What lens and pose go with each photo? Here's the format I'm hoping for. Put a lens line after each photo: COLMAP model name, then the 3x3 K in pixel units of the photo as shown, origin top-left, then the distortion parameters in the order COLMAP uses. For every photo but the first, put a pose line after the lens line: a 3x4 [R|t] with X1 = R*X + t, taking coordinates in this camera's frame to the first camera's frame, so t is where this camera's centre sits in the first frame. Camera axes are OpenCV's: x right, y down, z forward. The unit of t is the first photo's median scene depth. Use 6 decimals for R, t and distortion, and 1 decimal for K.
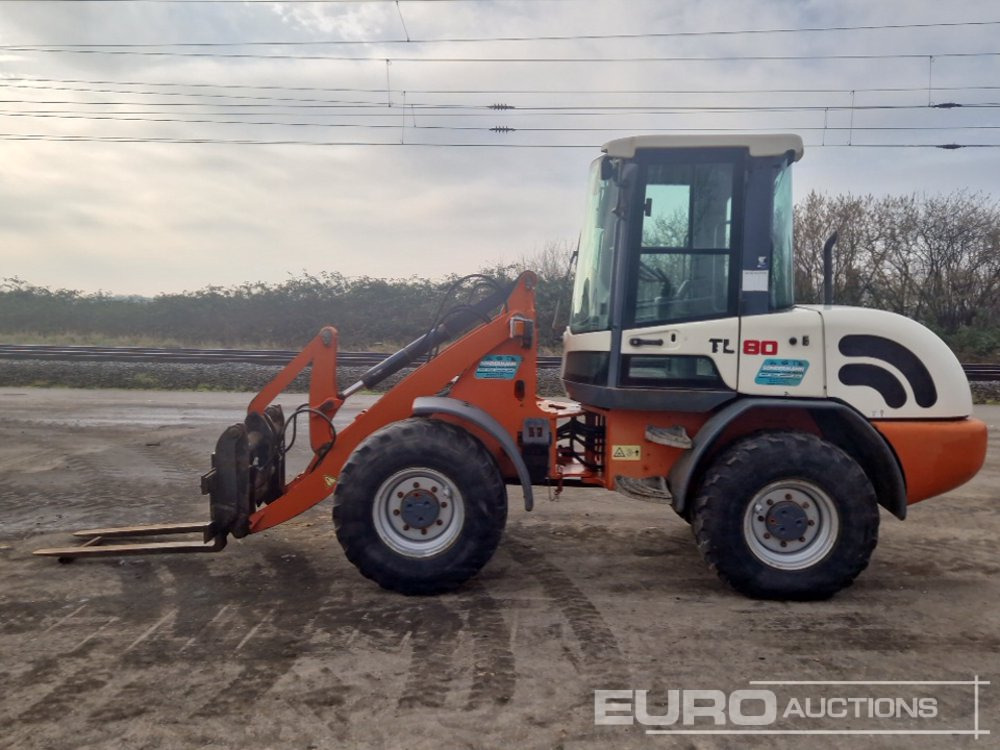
lens RADIAL K [[886.7, 0, 501.1], [0, 886.7, 390.9], [0, 0, 1]] dist [0.111303, -0.138160]
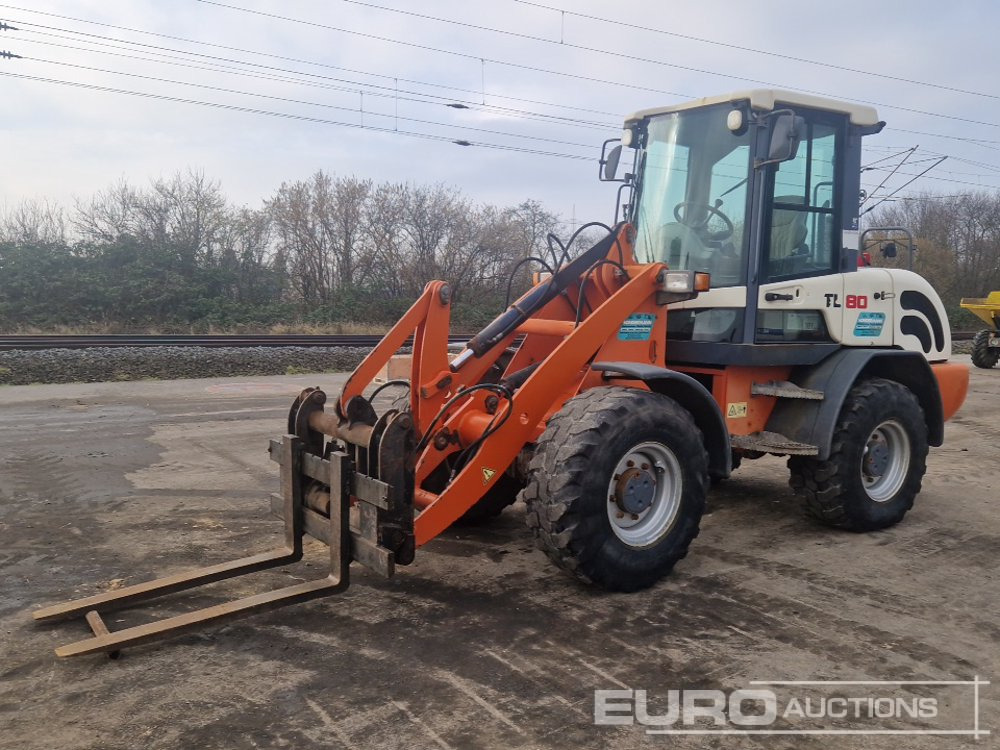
lens RADIAL K [[881.4, 0, 500.0], [0, 881.4, 375.0], [0, 0, 1]] dist [0.079083, -0.070108]
pose [[0.796199, -0.051079, 0.602875, -0.719532], [0.047105, 0.998639, 0.022401, -0.004299], [-0.603198, 0.010563, 0.797521, 0.401651]]
